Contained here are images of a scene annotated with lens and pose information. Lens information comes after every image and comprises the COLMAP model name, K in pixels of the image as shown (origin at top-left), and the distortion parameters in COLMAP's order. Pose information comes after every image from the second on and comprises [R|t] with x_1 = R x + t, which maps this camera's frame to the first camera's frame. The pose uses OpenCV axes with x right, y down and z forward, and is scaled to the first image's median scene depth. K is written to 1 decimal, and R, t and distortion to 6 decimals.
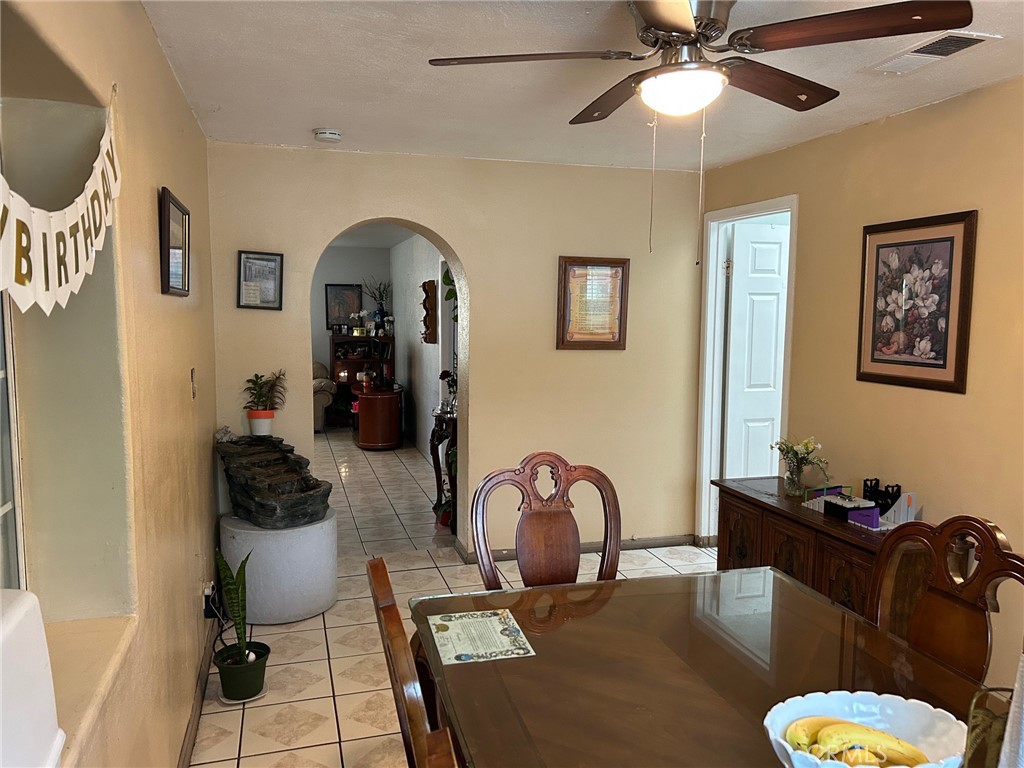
lens RADIAL K [[780.8, 0, 517.2], [0, 780.8, 383.8], [0, 0, 1]] dist [0.062389, -0.060217]
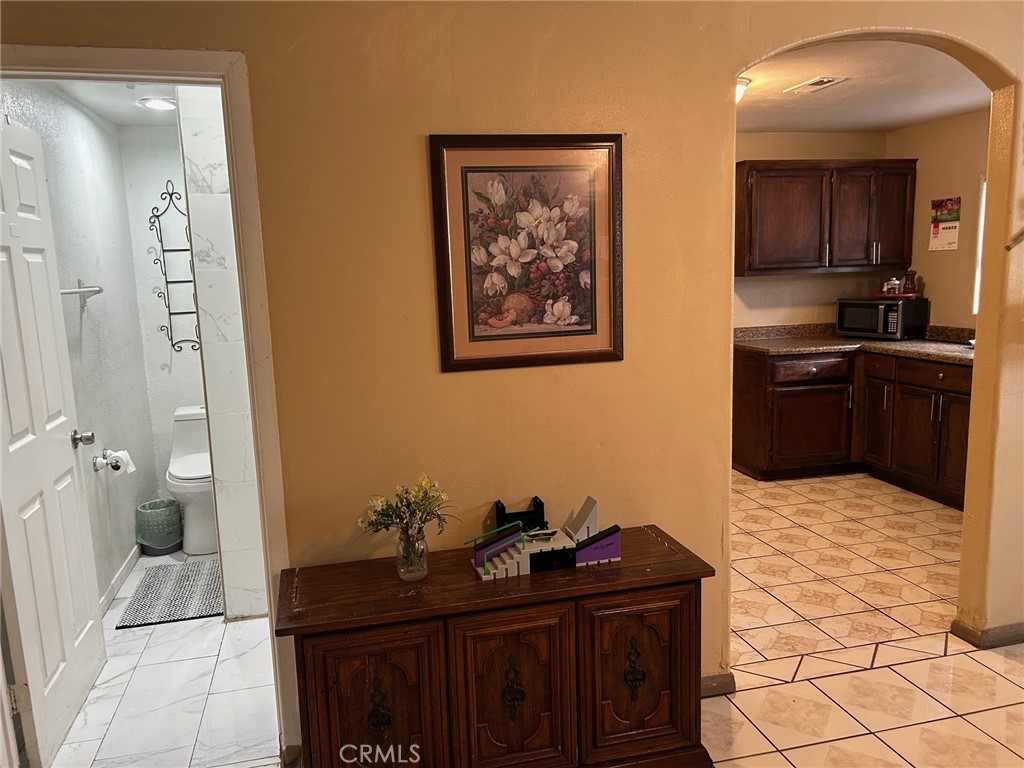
lens RADIAL K [[780.8, 0, 509.9], [0, 780.8, 394.5], [0, 0, 1]] dist [0.062389, -0.060217]
pose [[0.061485, -0.170942, 0.983361, -0.240222], [0.132619, 0.977888, 0.161698, -0.094005], [-0.989258, 0.120471, 0.082796, 0.974983]]
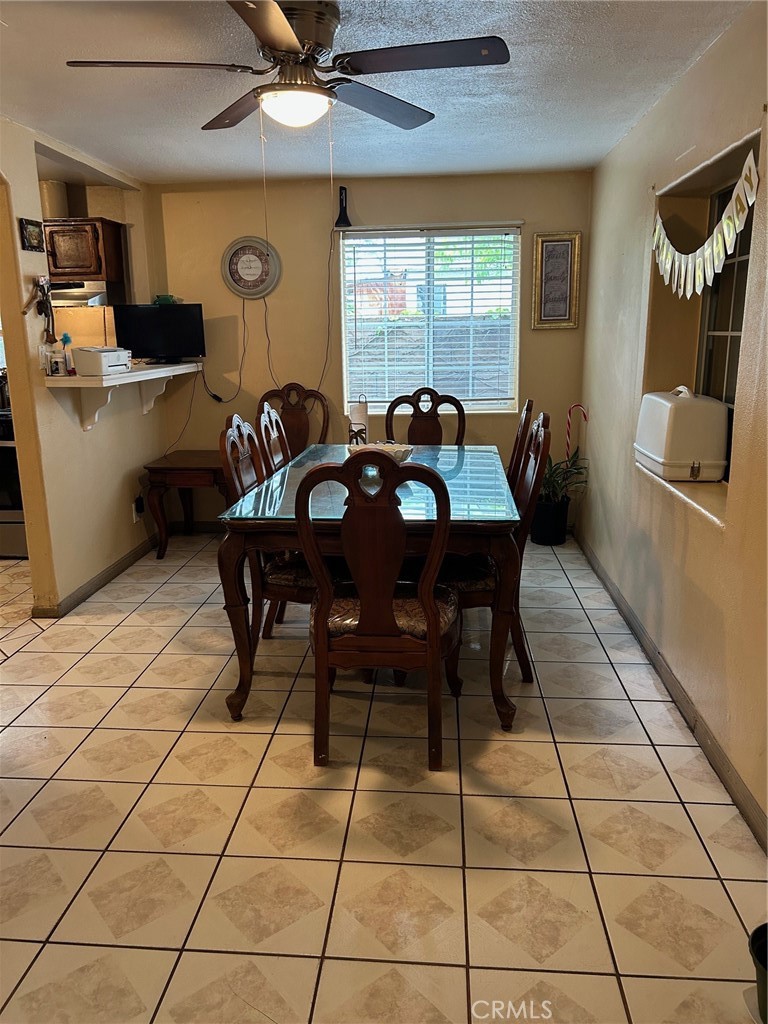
lens RADIAL K [[780.8, 0, 385.9], [0, 780.8, 508.7], [0, 0, 1]] dist [0.062389, -0.060217]
pose [[-0.932948, -0.060935, 0.354817, -0.241312], [0.054017, 0.950721, 0.305305, -0.092846], [-0.355936, 0.304000, -0.883682, 1.088859]]
